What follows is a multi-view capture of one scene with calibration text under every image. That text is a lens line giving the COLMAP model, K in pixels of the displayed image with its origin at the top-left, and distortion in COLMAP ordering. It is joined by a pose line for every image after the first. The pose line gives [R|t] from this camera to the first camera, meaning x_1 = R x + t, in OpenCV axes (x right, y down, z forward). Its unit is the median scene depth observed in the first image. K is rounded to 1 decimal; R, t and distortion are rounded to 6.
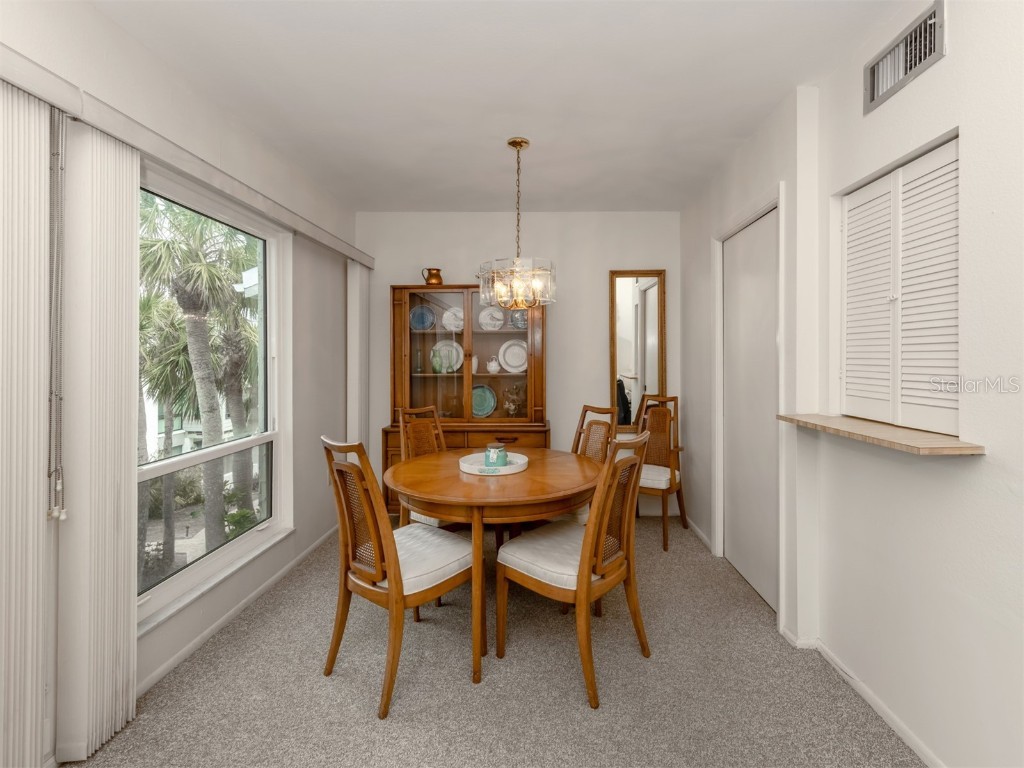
lens RADIAL K [[461.3, 0, 521.3], [0, 461.3, 364.8], [0, 0, 1]] dist [0.000201, -0.000106]
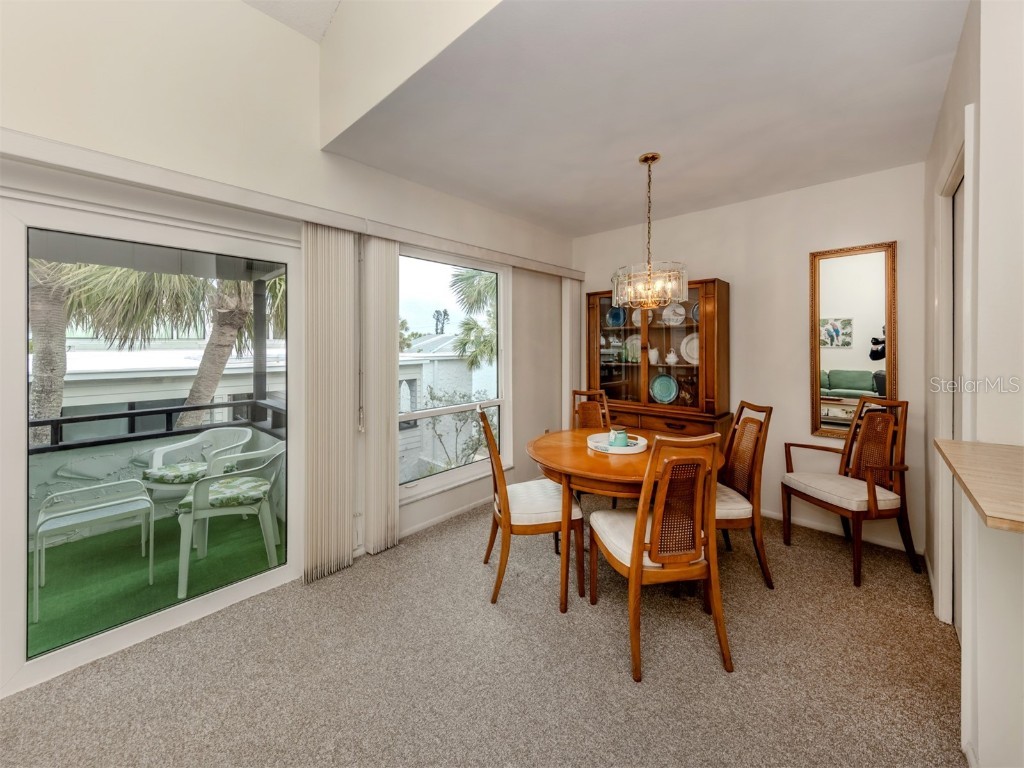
lens RADIAL K [[390.1, 0, 527.4], [0, 390.1, 352.4], [0, 0, 1]] dist [0.000530, -0.000167]
pose [[0.753549, 0.010088, -0.657315, 0.367760], [-0.006548, 0.999948, 0.007840, -0.019320], [0.657359, -0.001603, 0.753576, 0.095794]]
